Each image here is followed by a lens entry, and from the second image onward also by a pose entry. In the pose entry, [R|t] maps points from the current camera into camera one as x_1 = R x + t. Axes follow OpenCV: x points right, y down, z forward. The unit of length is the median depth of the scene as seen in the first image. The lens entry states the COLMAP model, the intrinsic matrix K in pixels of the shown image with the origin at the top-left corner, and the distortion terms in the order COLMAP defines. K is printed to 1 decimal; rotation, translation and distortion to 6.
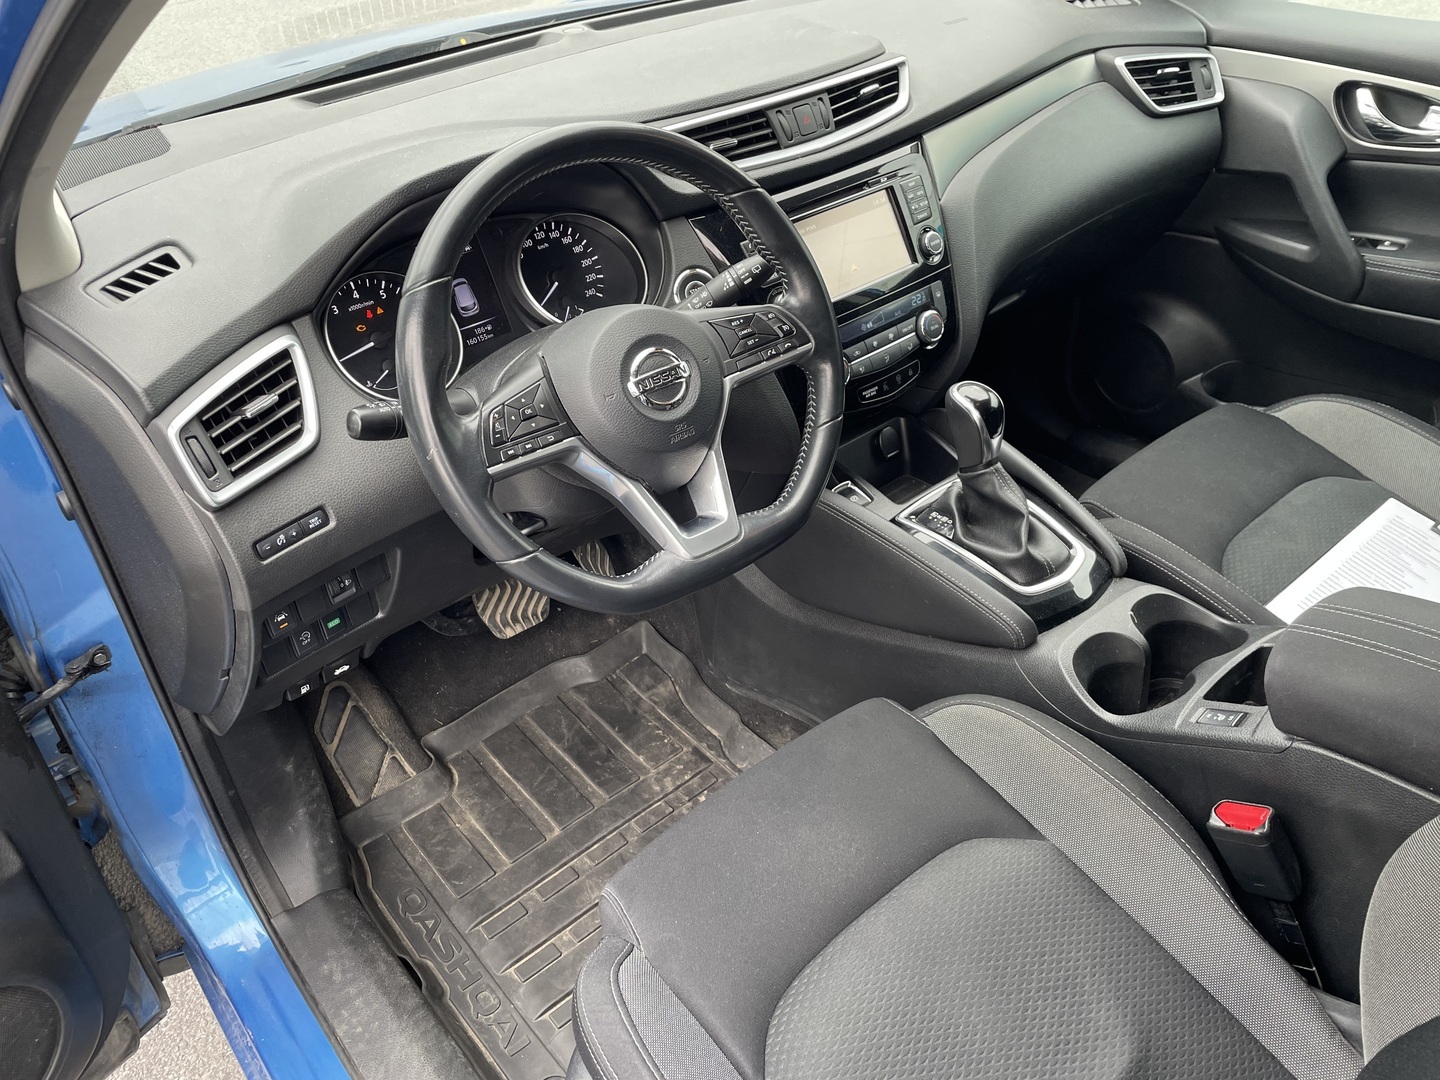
lens RADIAL K [[1097.8, 0, 730.6], [0, 1097.8, 520.7], [0, 0, 1]] dist [0.084758, -0.120992]
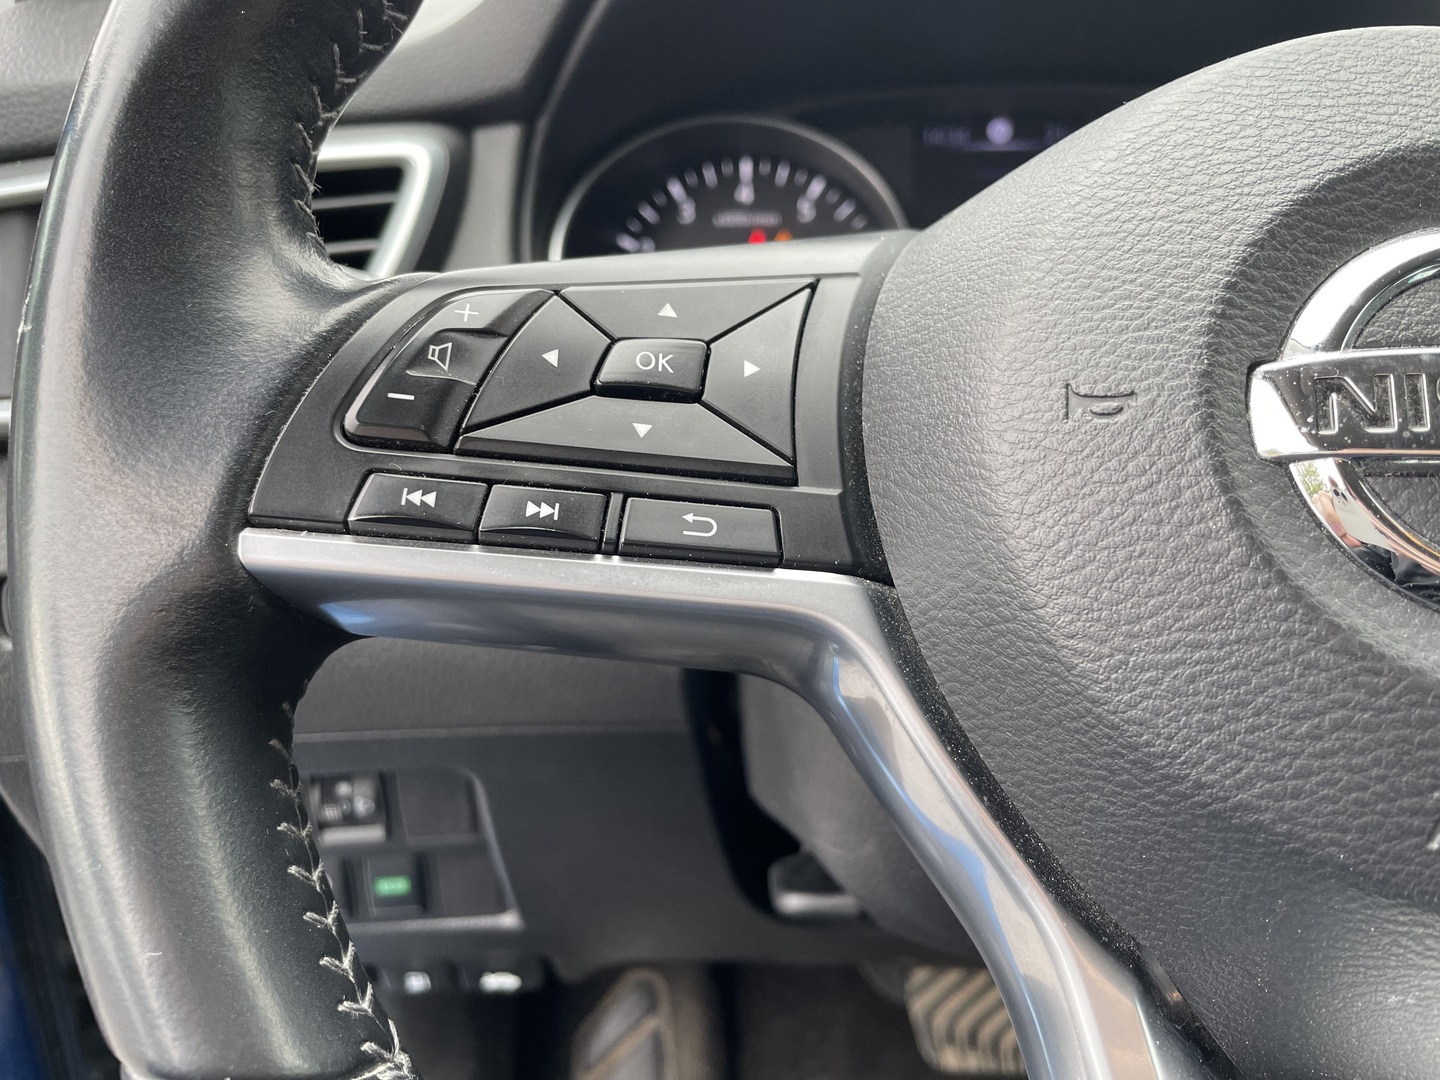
lens RADIAL K [[1127.8, 0, 721.5], [0, 1127.8, 518.7], [0, 0, 1]] dist [0.054090, -0.095055]
pose [[0.728727, 0.273023, -0.628024, -0.029854], [-0.408447, 0.909392, -0.078597, -0.042917], [0.549661, 0.313791, 0.774214, 0.584009]]
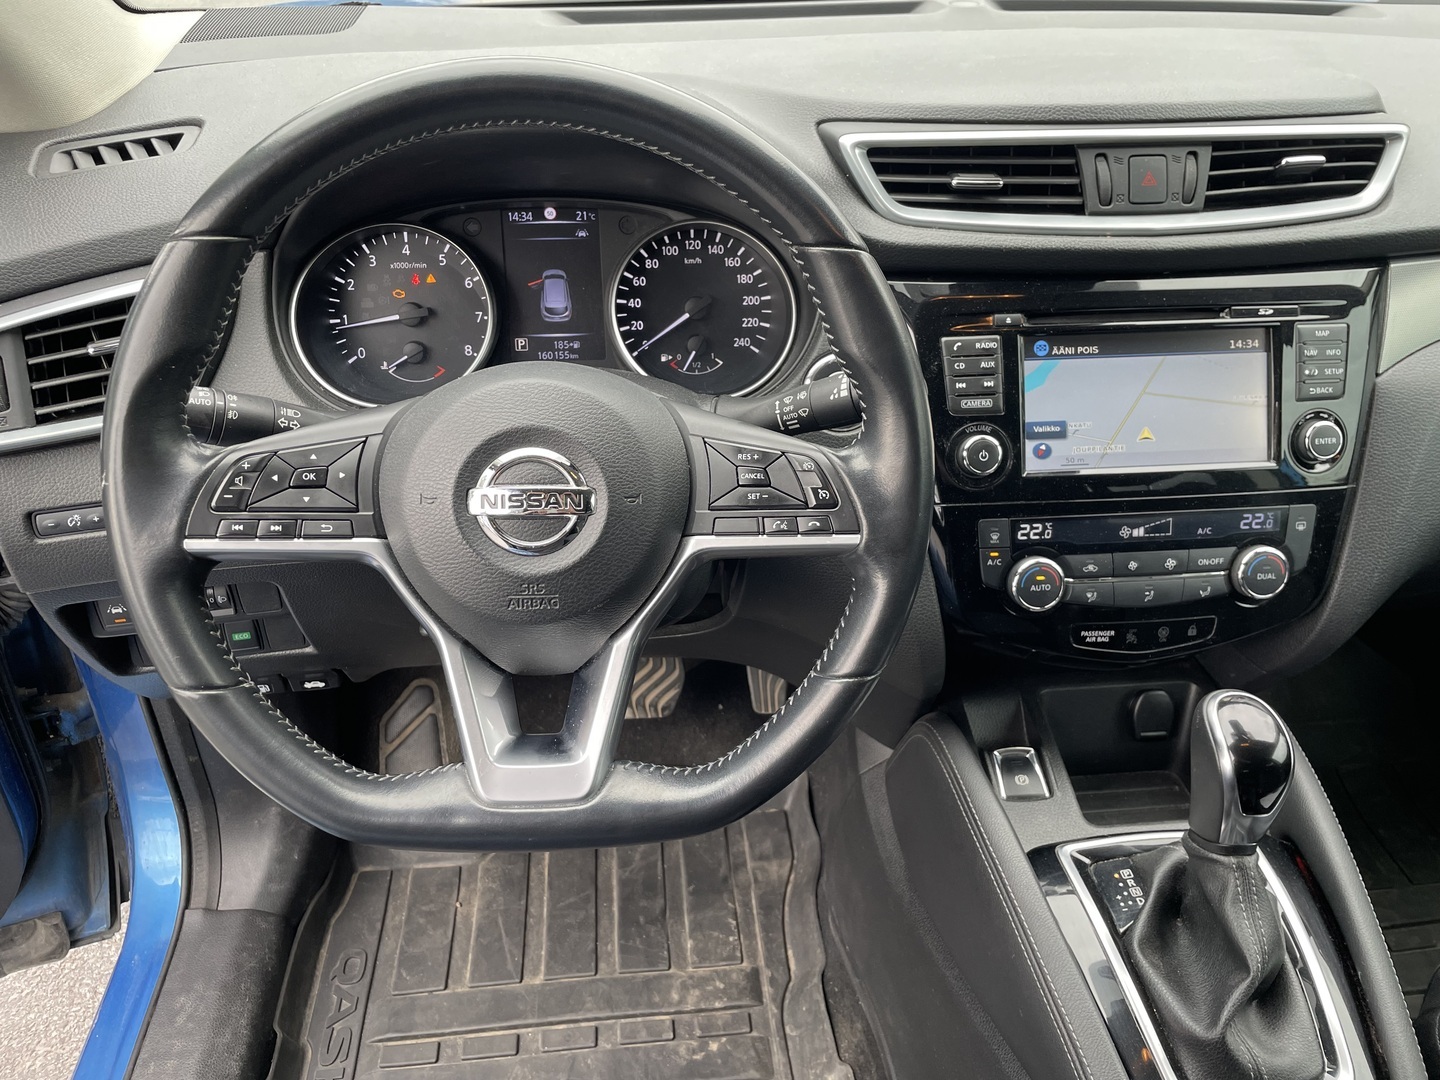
lens RADIAL K [[1097.8, 0, 730.6], [0, 1097.8, 520.7], [0, 0, 1]] dist [0.084758, -0.120992]
pose [[0.823916, 0.366960, -0.431860, 0.199489], [-0.374721, 0.924445, 0.070615, -0.142114], [0.425144, 0.103646, 0.899172, 0.364367]]
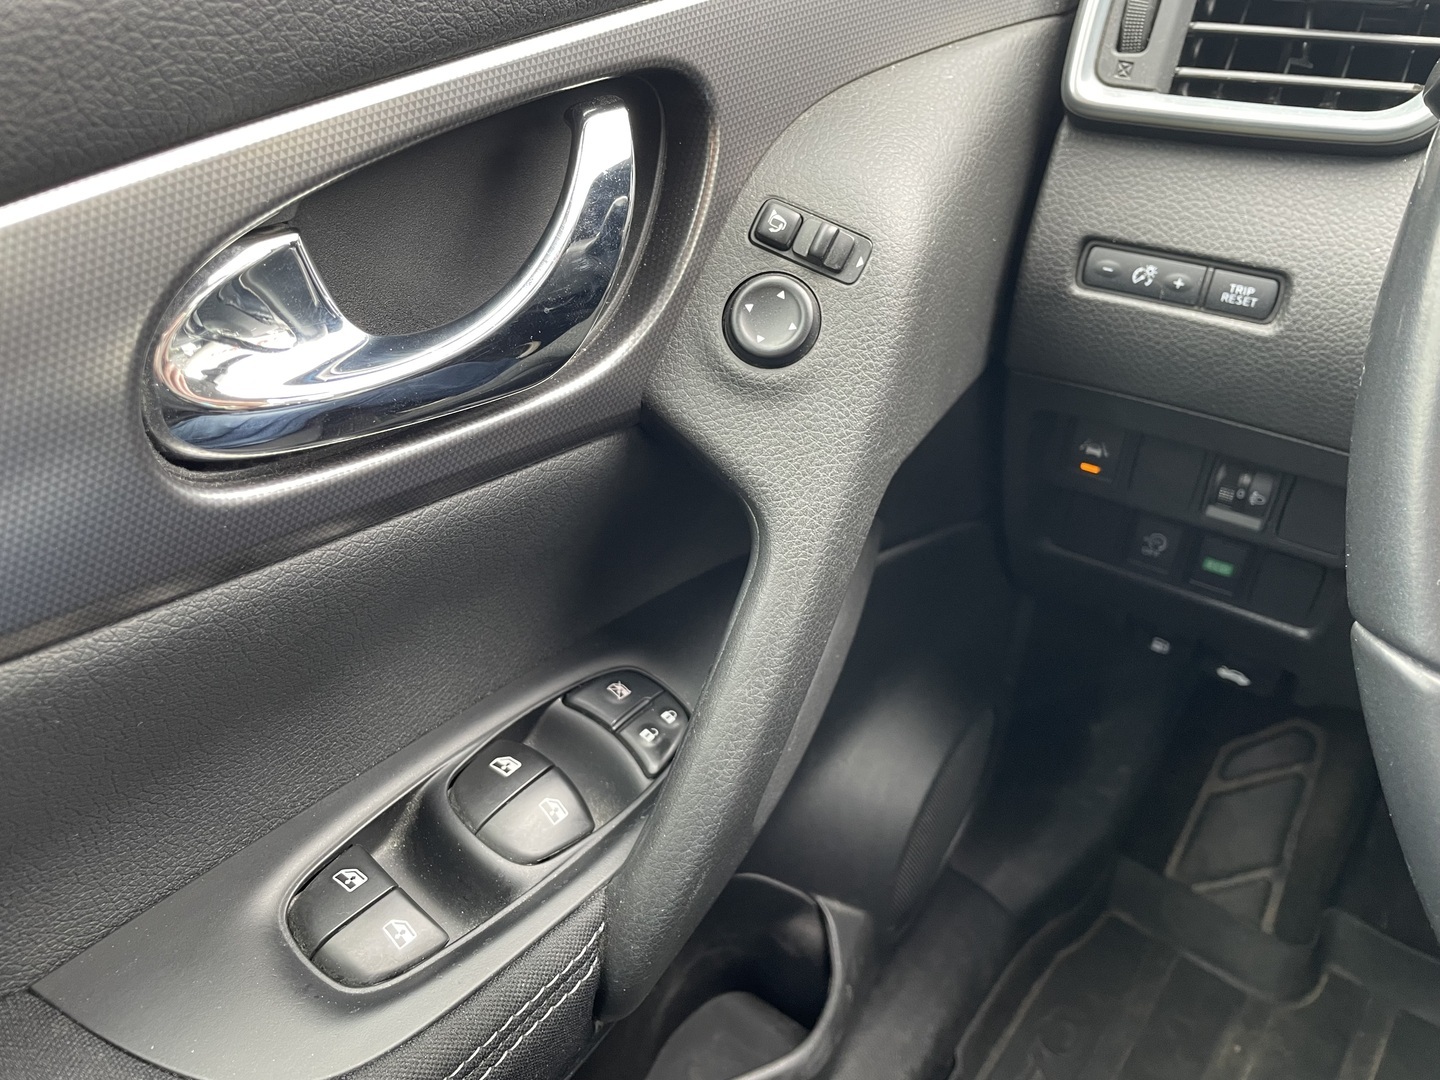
lens RADIAL K [[1097.8, 0, 730.6], [0, 1097.8, 520.7], [0, 0, 1]] dist [0.084758, -0.120992]
pose [[0.199167, 0.615854, -0.762270, -0.034038], [-0.576792, 0.702516, 0.416872, -0.001854], [0.792239, 0.356644, 0.495138, 0.490053]]
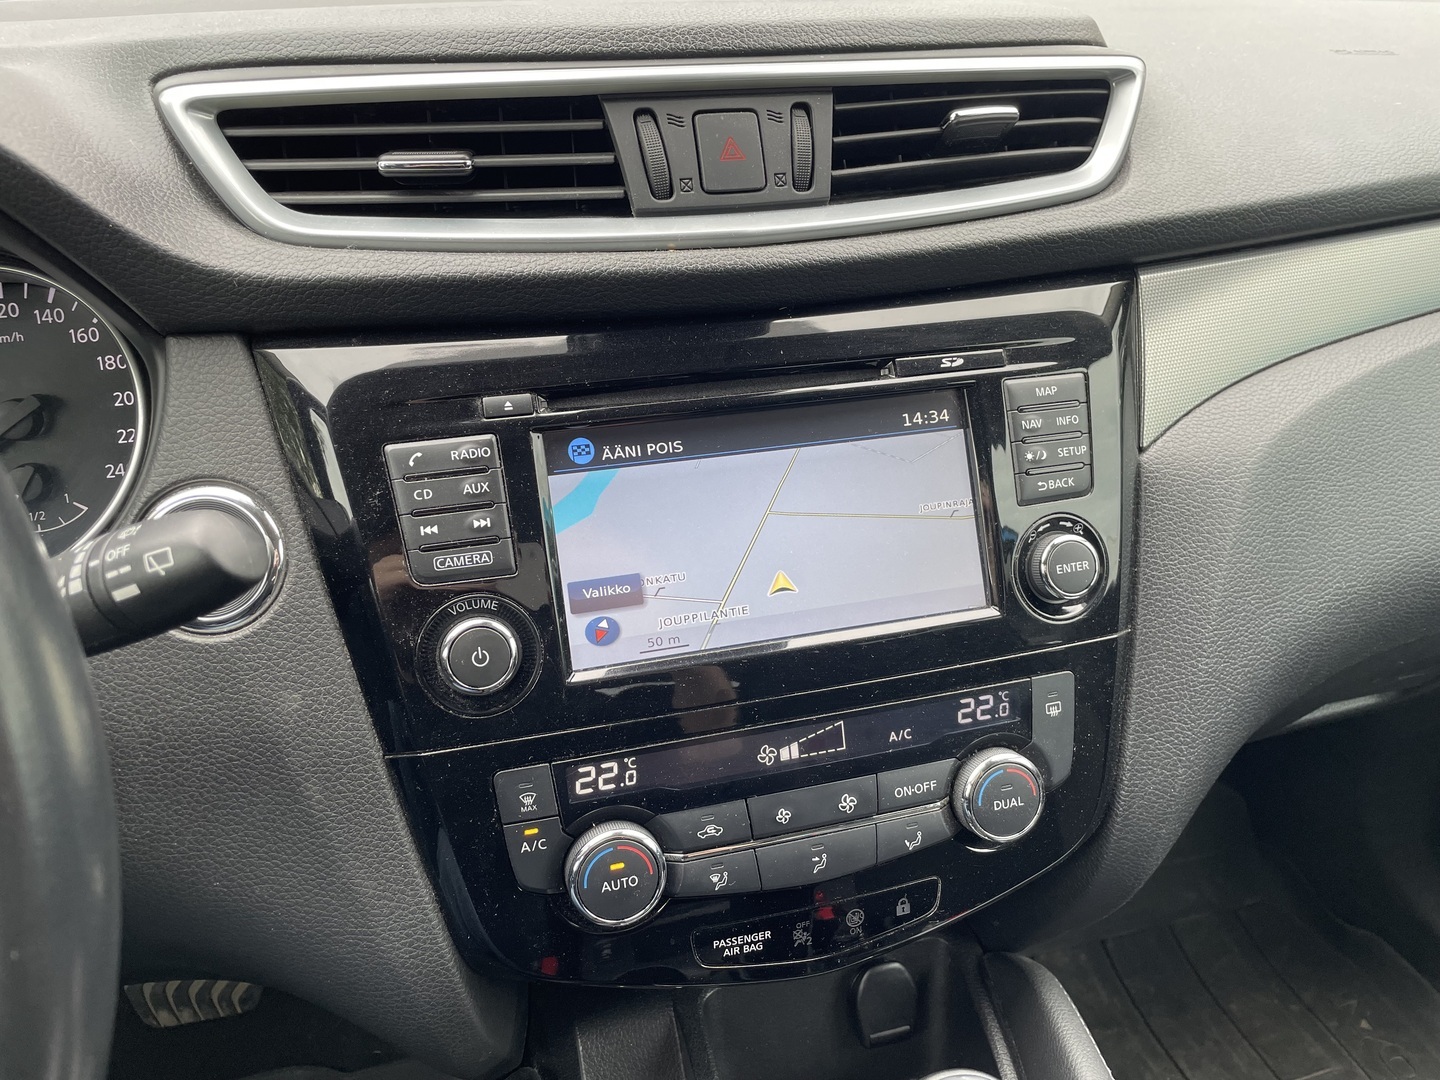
lens RADIAL K [[1097.8, 0, 730.6], [0, 1097.8, 520.7], [0, 0, 1]] dist [0.084758, -0.120992]
pose [[0.907000, 0.256987, -0.333631, 0.203798], [-0.288493, 0.956294, -0.047681, -0.223403], [0.306796, 0.139497, 0.941497, 0.656845]]
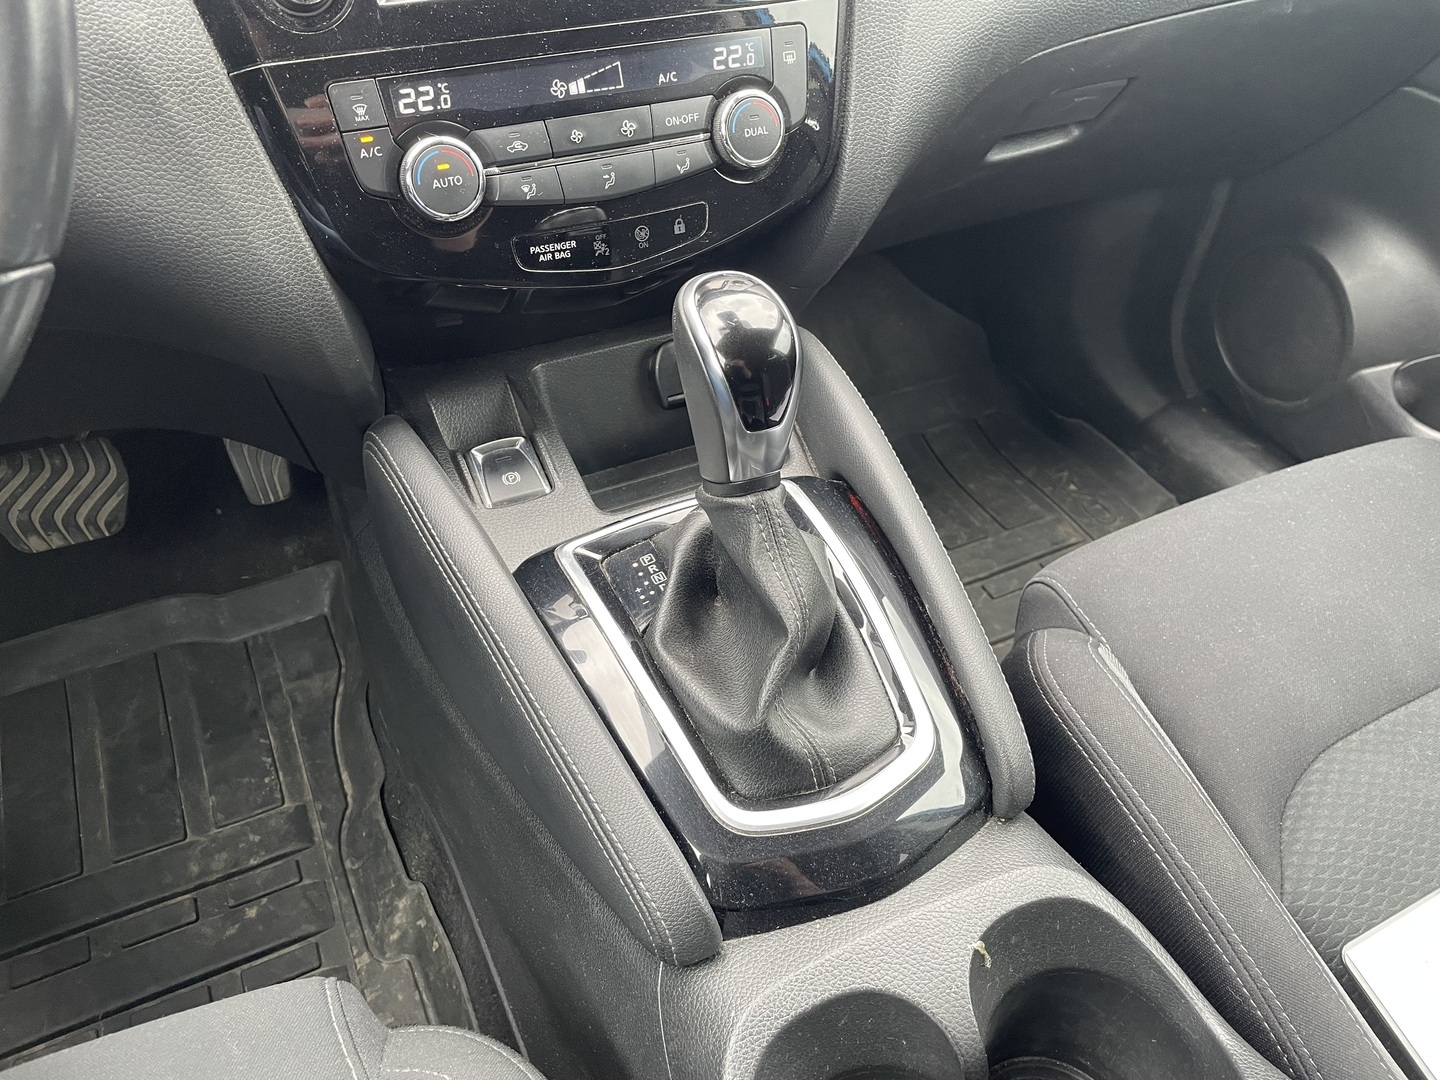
lens RADIAL K [[1101.0, 0, 723.5], [0, 1101.0, 521.6], [0, 0, 1]] dist [0.079766, -0.116938]
pose [[0.964799, 0.236357, -0.115319, 0.264361], [-0.219075, 0.964904, 0.144797, -0.091837], [0.145496, -0.114436, 0.982718, 0.573277]]
